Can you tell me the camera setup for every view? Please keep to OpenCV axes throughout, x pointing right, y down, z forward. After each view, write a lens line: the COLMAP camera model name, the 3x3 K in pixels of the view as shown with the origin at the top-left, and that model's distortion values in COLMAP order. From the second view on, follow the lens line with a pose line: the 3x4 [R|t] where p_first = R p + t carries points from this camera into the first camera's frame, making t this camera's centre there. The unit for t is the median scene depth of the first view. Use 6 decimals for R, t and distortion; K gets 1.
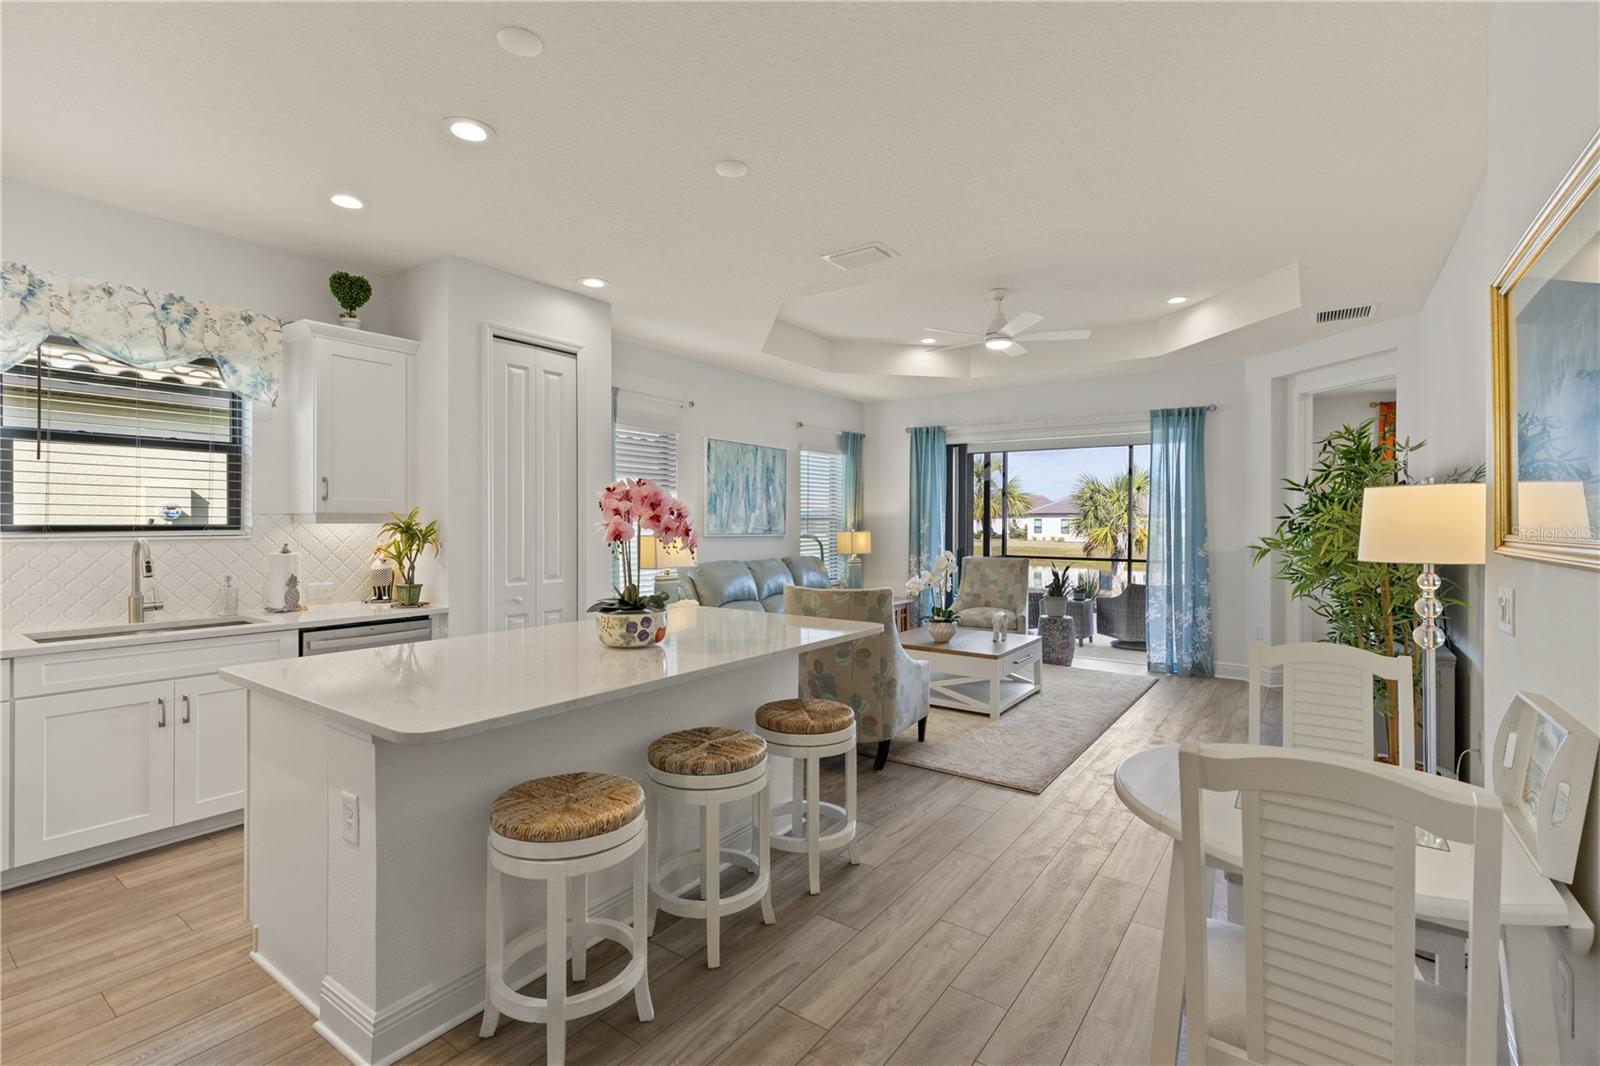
lens RADIAL K [[722.0, 0, 795.3], [0, 722.0, 523.6], [0, 0, 1]] dist [0.001311, -0.000301]
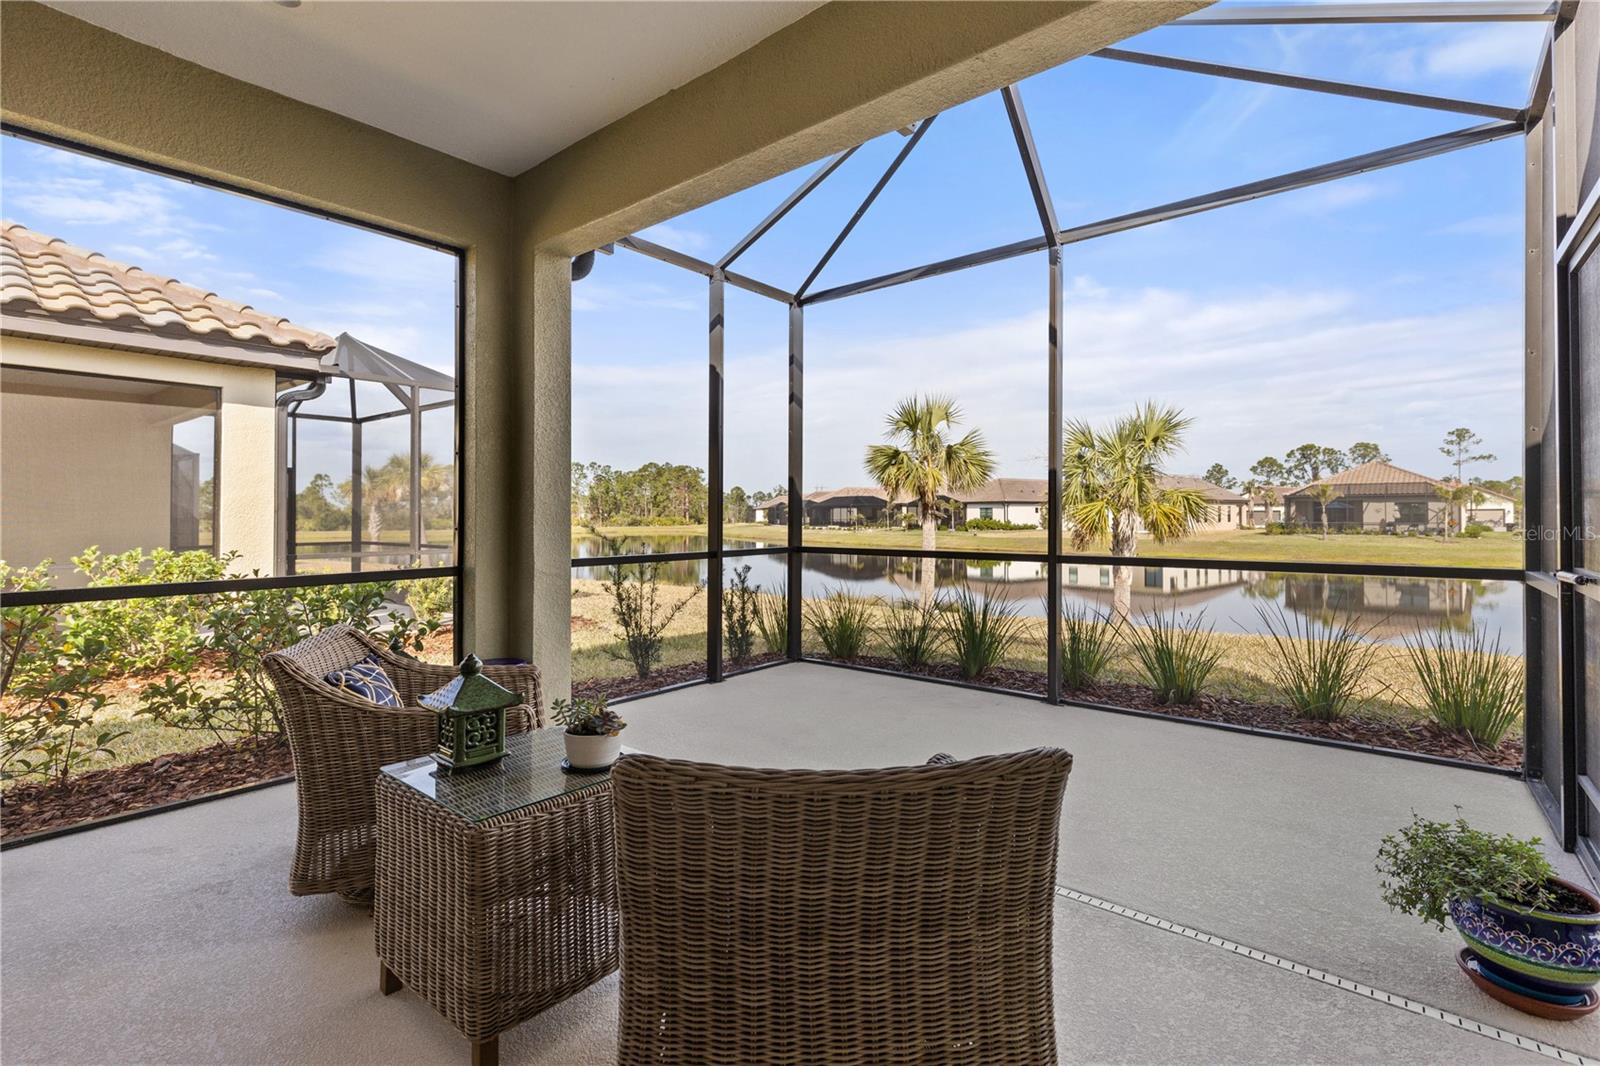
lens RADIAL K [[729.7, 0, 800.0], [0, 729.7, 501.7], [0, 0, 1]] dist [0.002476, -0.000112]
pose [[0.998475, -0.009084, -0.054447, 0.582202], [0.007921, 0.999737, -0.021544, 0.046509], [0.054629, 0.021080, 0.998284, 1.018545]]
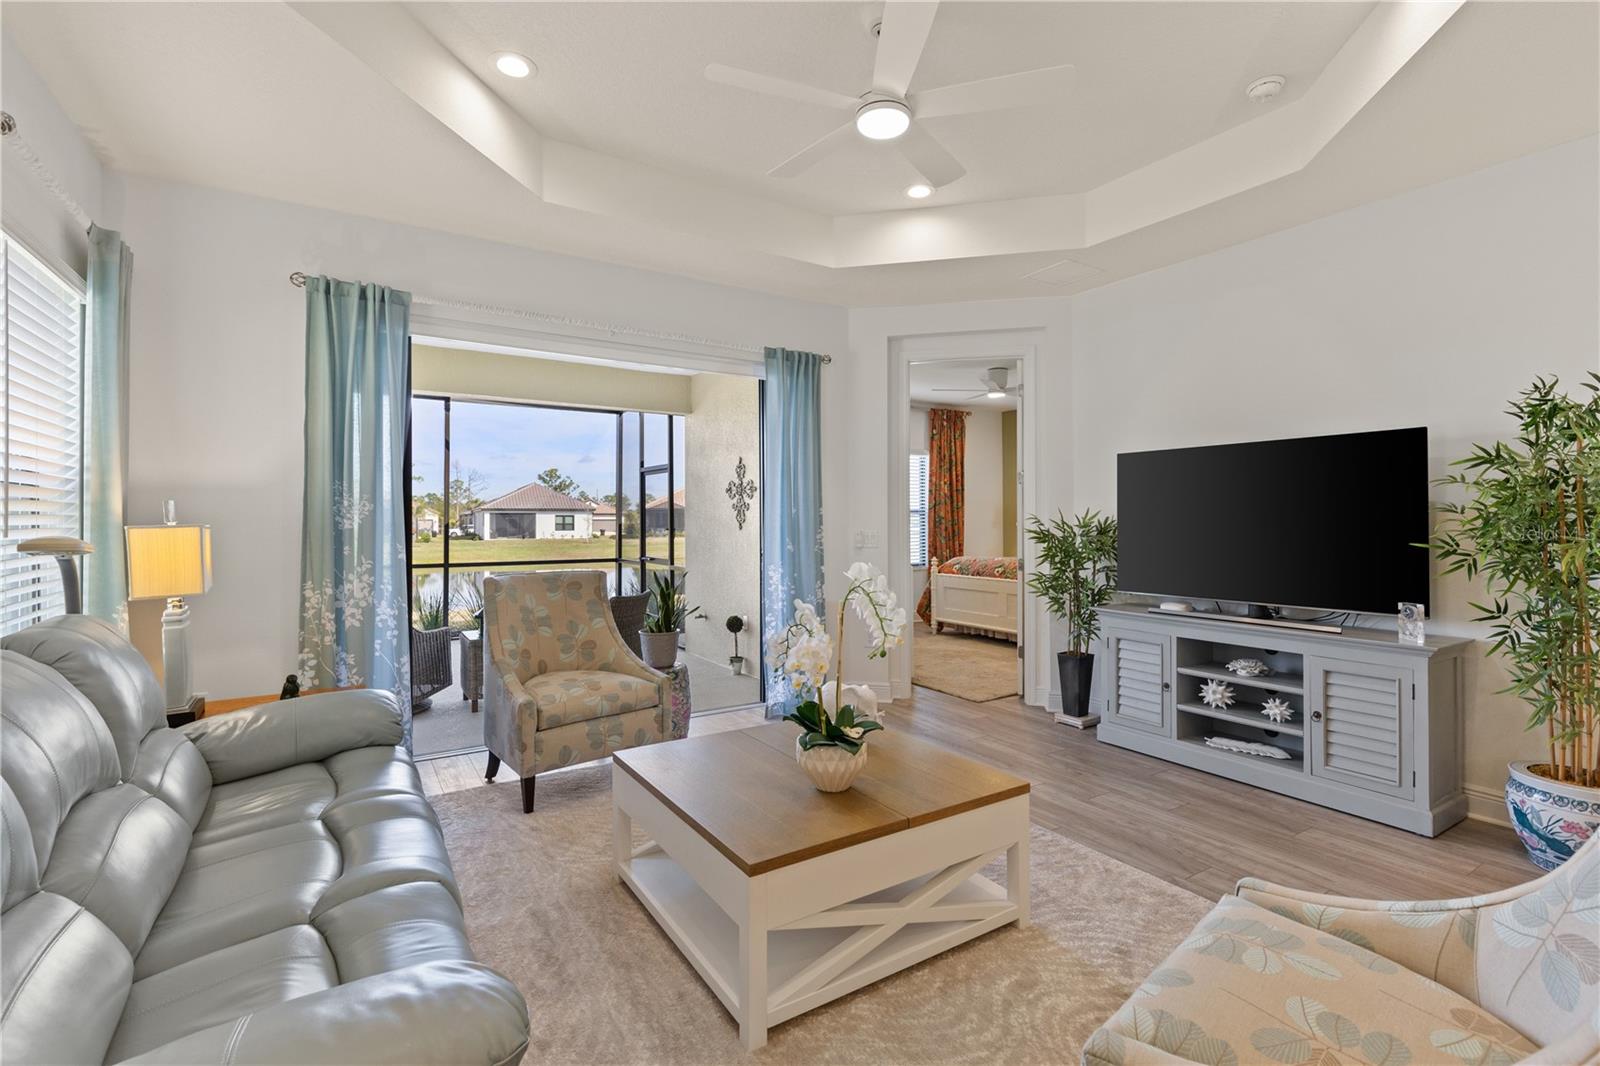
lens RADIAL K [[719.9, 0, 800.9], [0, 719.9, 528.9], [0, 0, 1]] dist [0.000141, -0.000118]
pose [[0.362202, -0.015708, 0.931967, -0.141092], [0.004942, 0.999876, 0.014932, 0.008764], [-0.932087, -0.000803, 0.362235, 0.674587]]
